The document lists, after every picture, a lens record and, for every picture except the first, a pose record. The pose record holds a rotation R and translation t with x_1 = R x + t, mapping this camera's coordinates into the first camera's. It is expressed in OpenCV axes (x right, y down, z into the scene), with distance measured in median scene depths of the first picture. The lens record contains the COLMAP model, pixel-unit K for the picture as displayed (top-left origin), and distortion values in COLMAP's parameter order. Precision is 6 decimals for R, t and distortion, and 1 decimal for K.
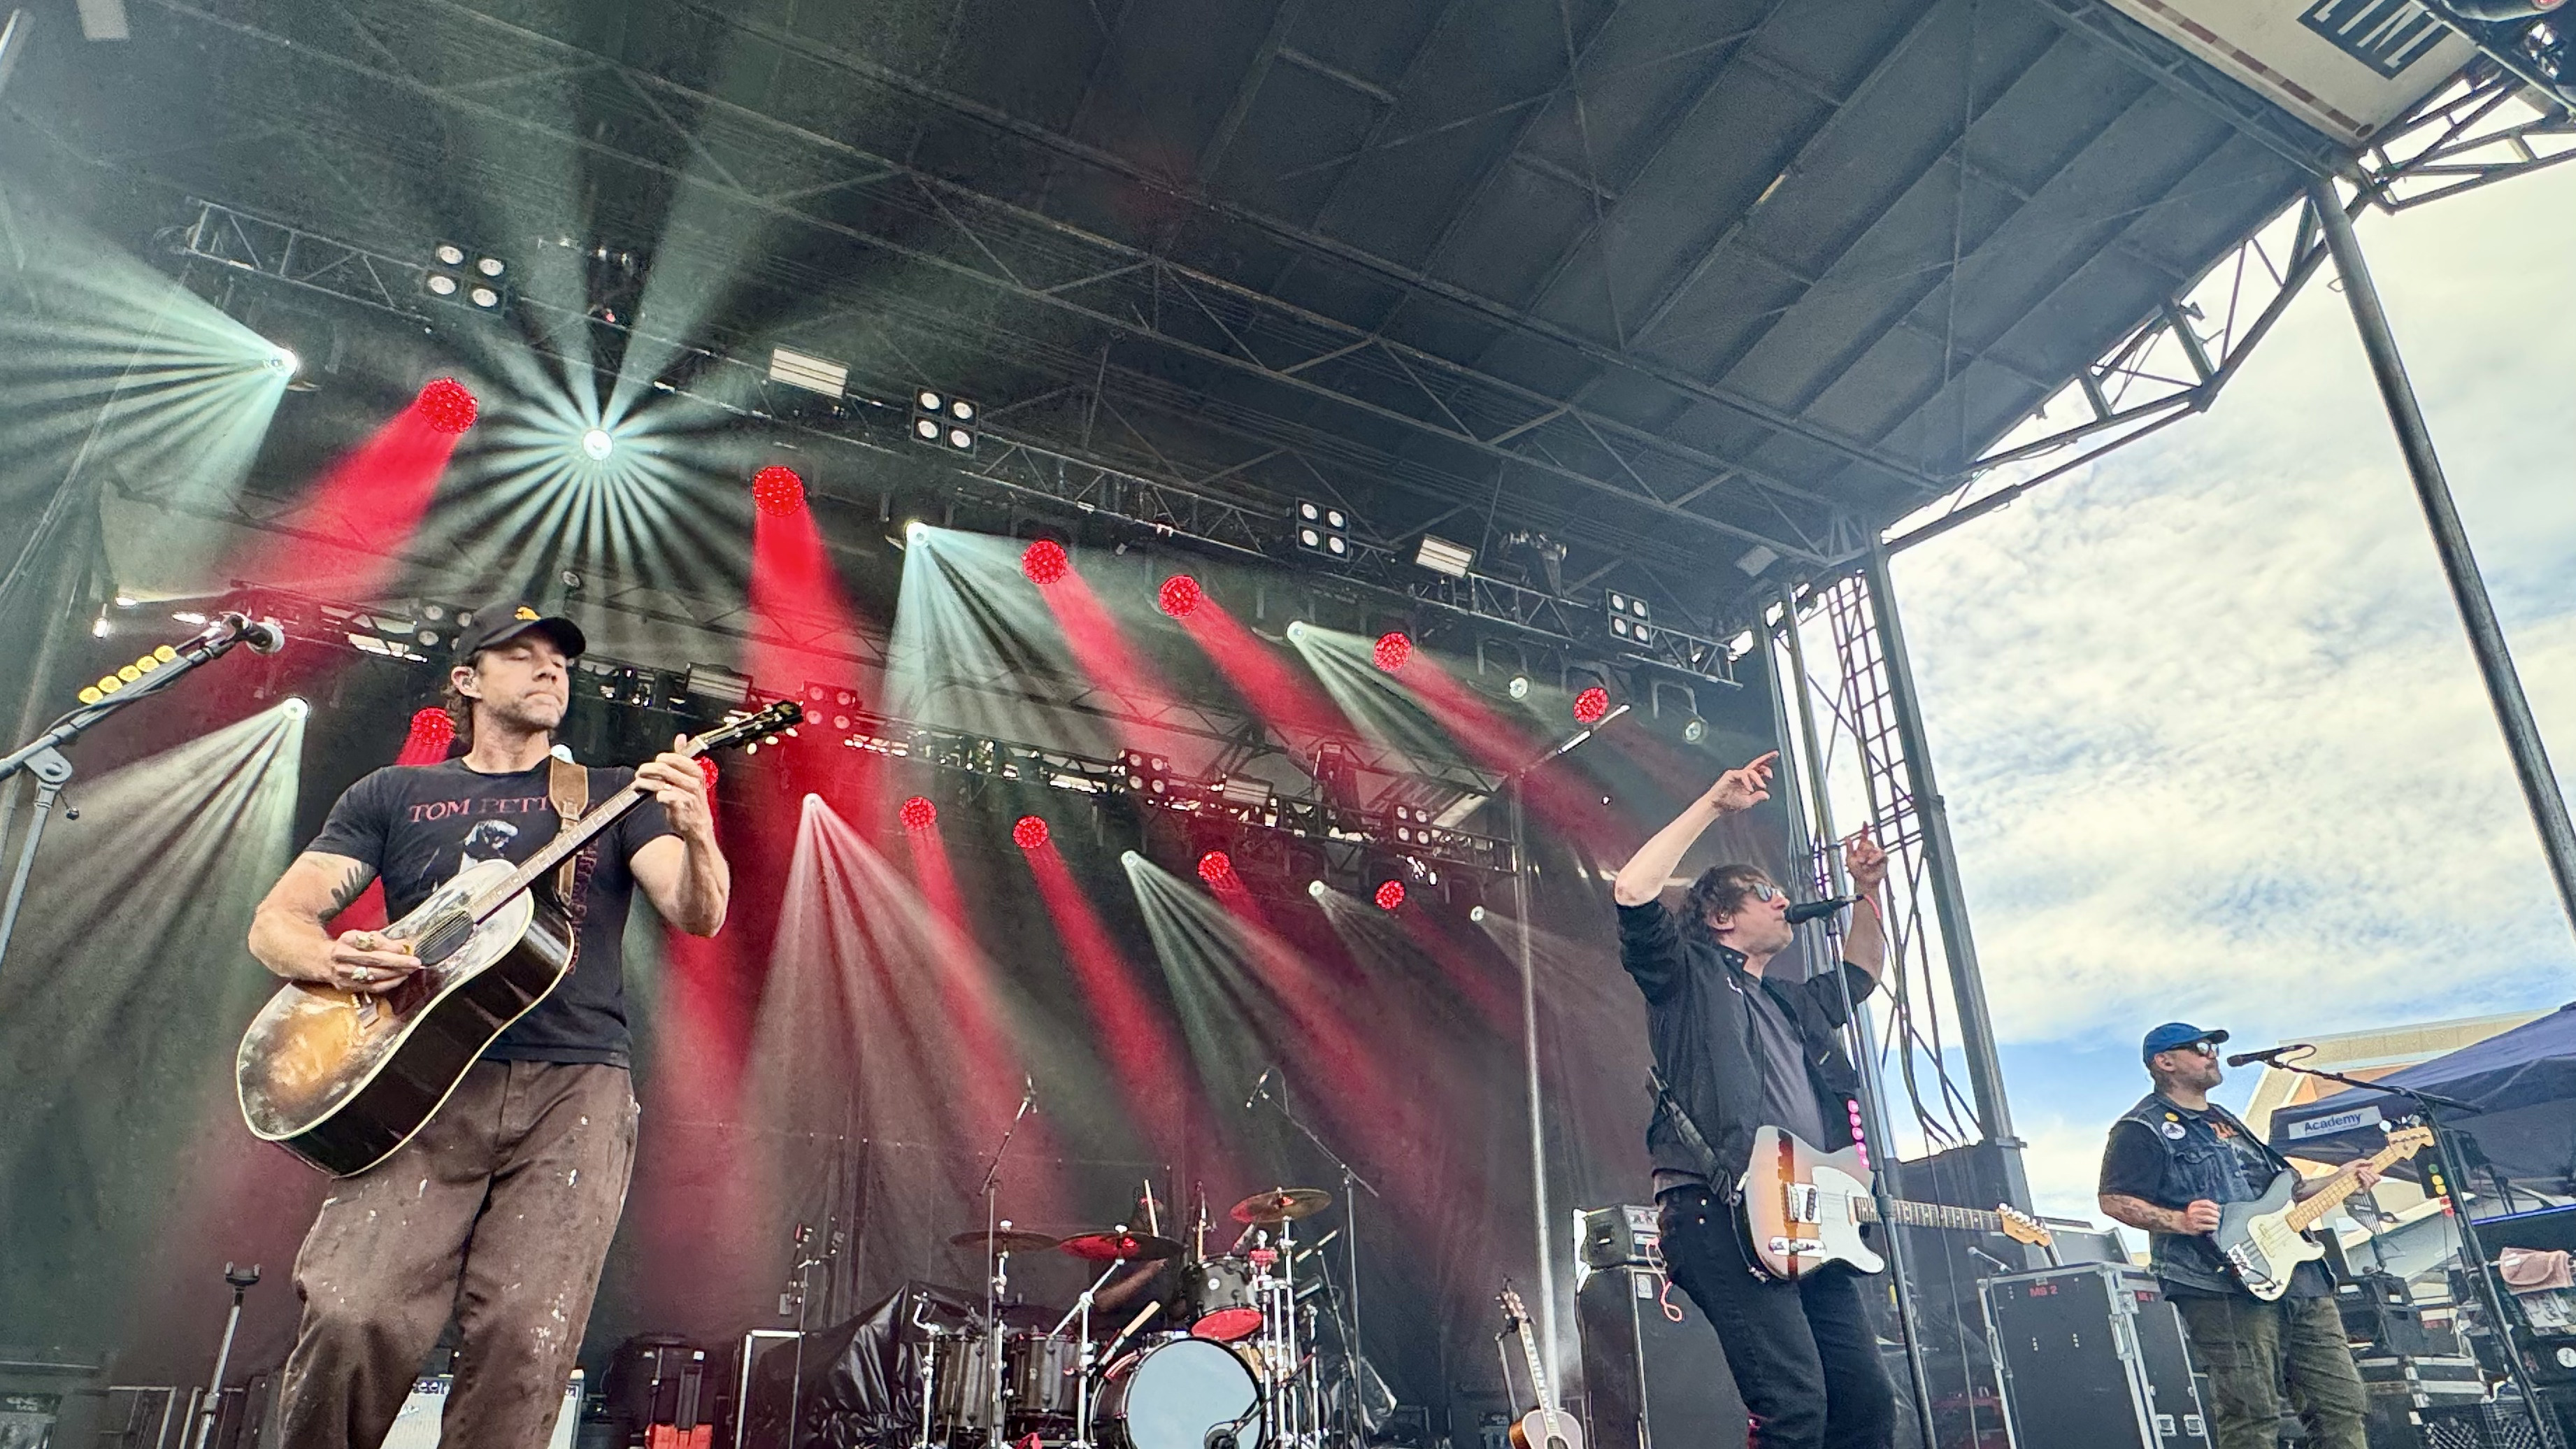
lens RADIAL K [[1352.7, 0, 1285.6], [0, 1352.7, 883.9], [0, 0, 1]] dist [0.019172, -0.000504]
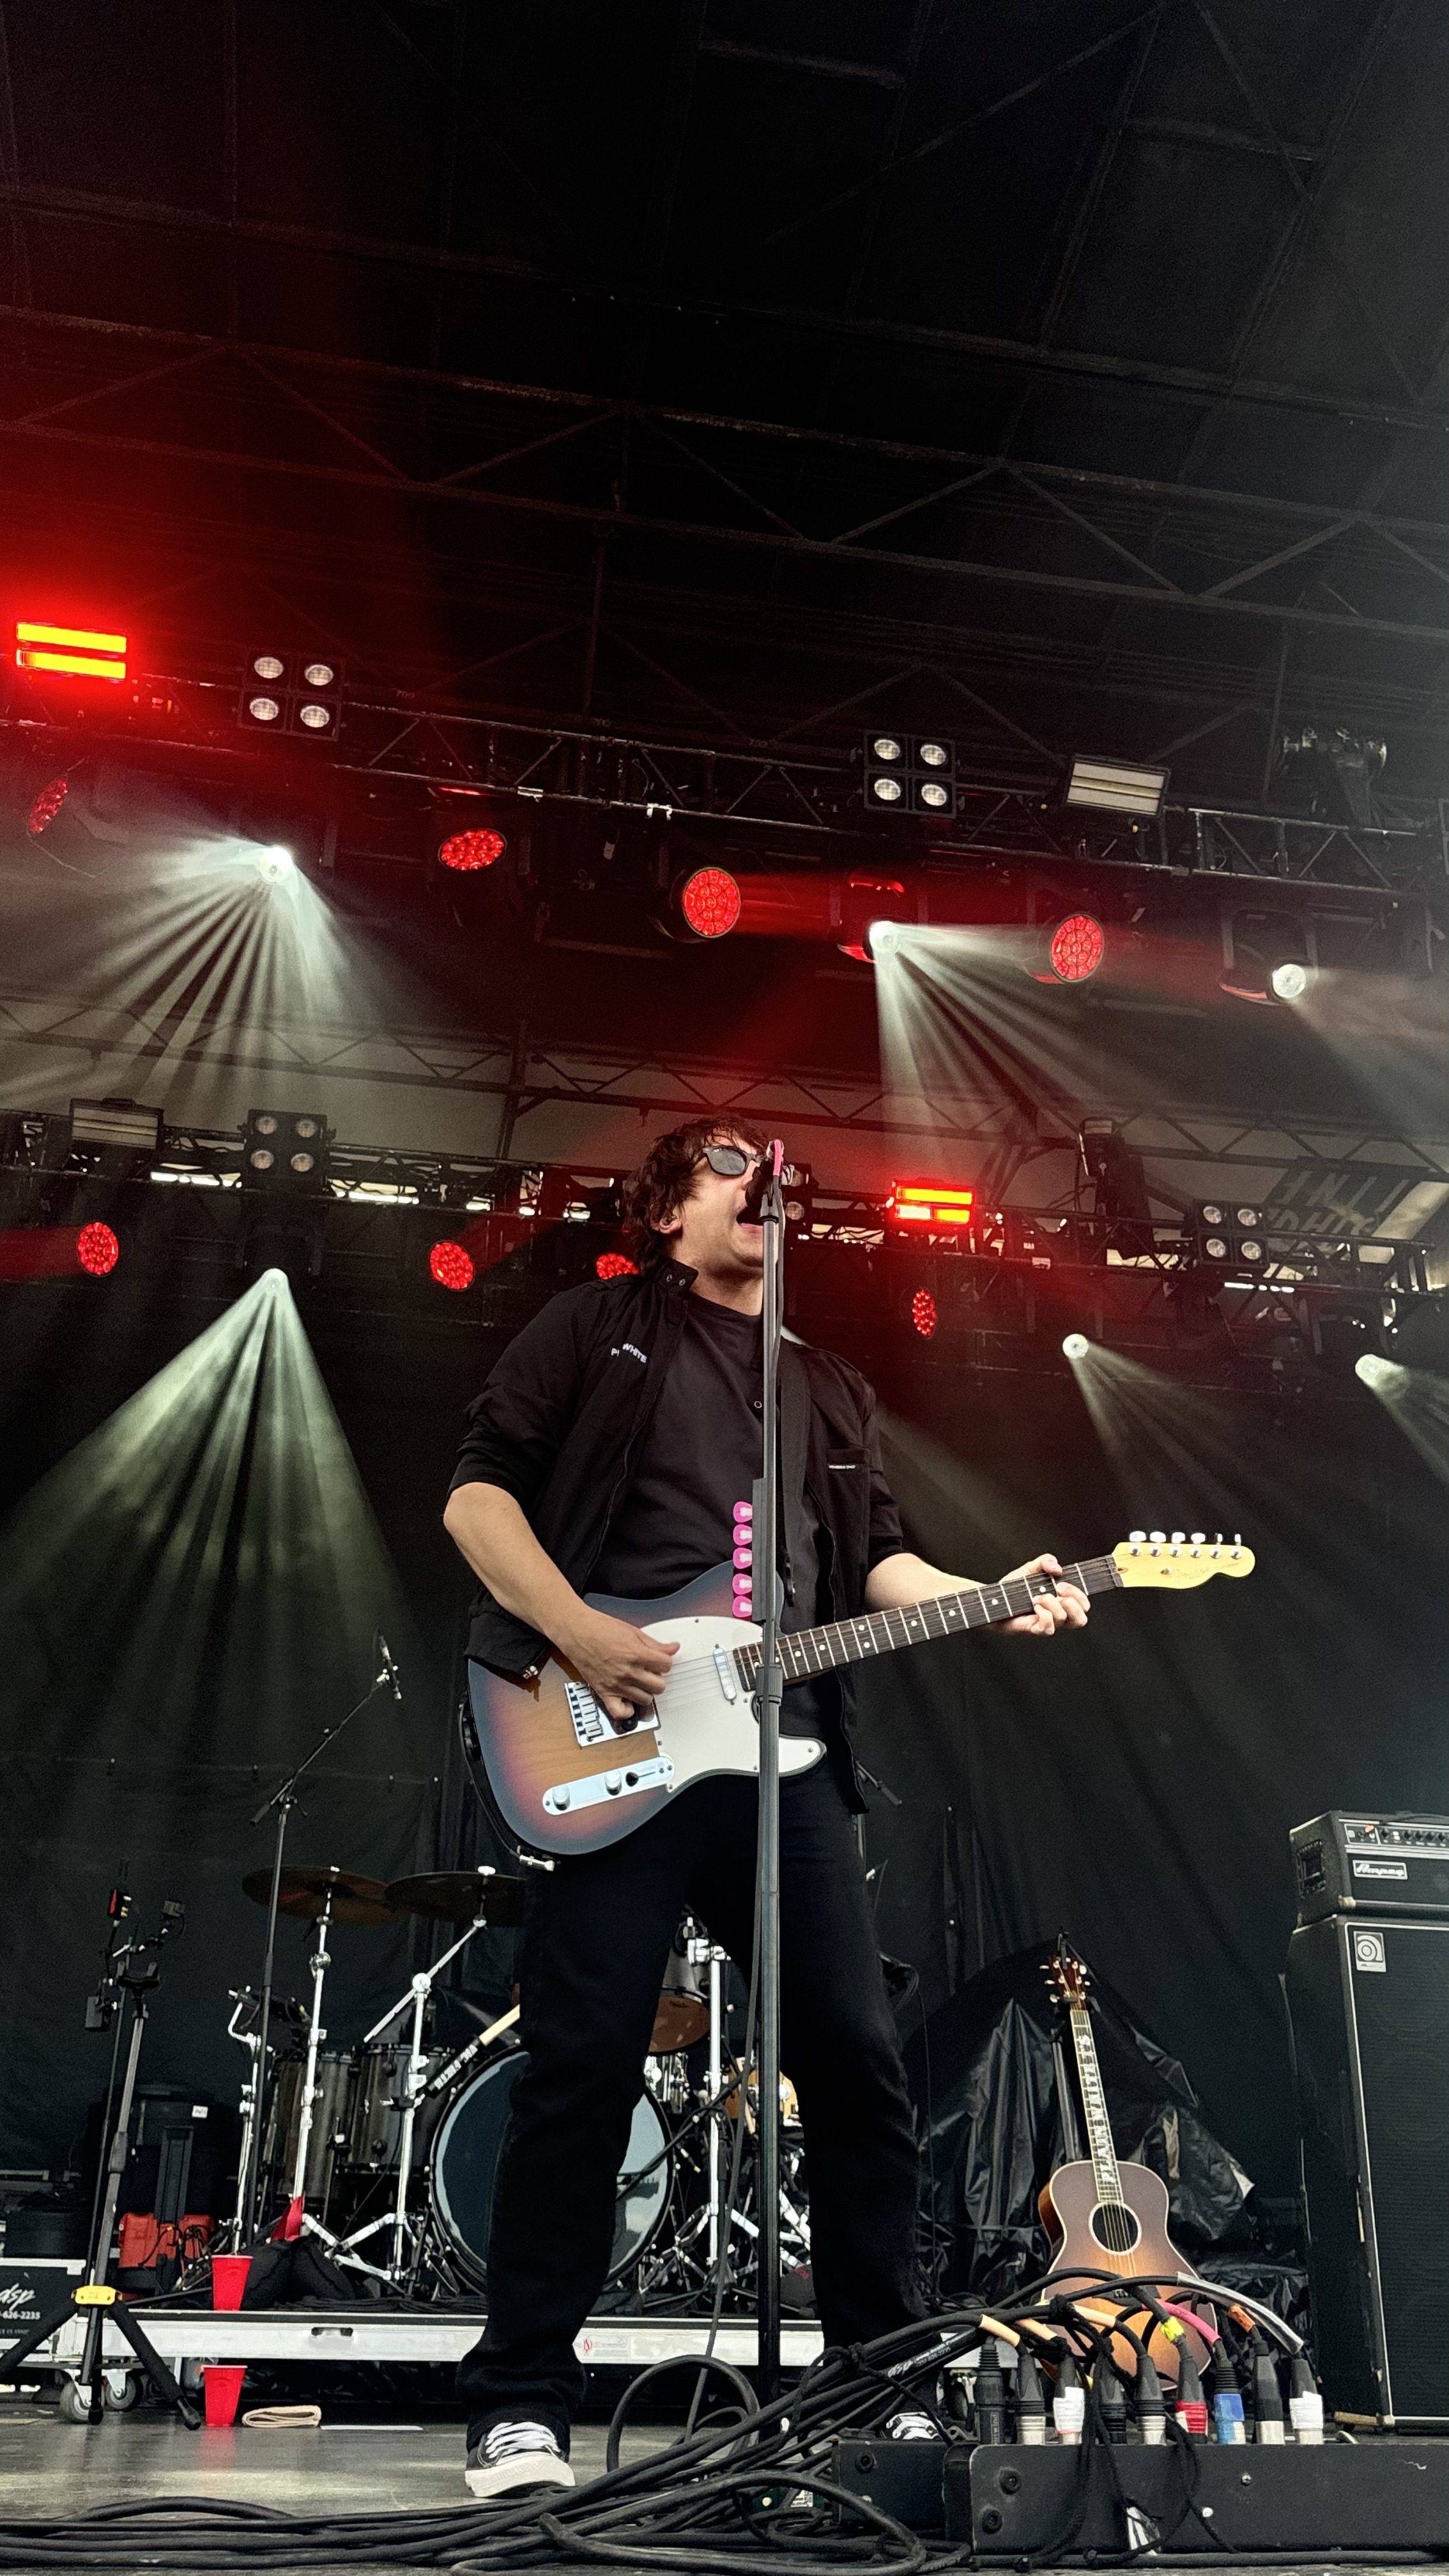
lens RADIAL K [[2058.4, 0, 724.5], [0, 2058.4, 1288.0], [0, 0, 1]] dist [0.189514, -0.339710]
pose [[0.968644, -0.094891, -0.229617, 0.143589], [0.084021, 0.994850, -0.056684, 0.027279], [0.233814, 0.035614, 0.971629, 0.034964]]
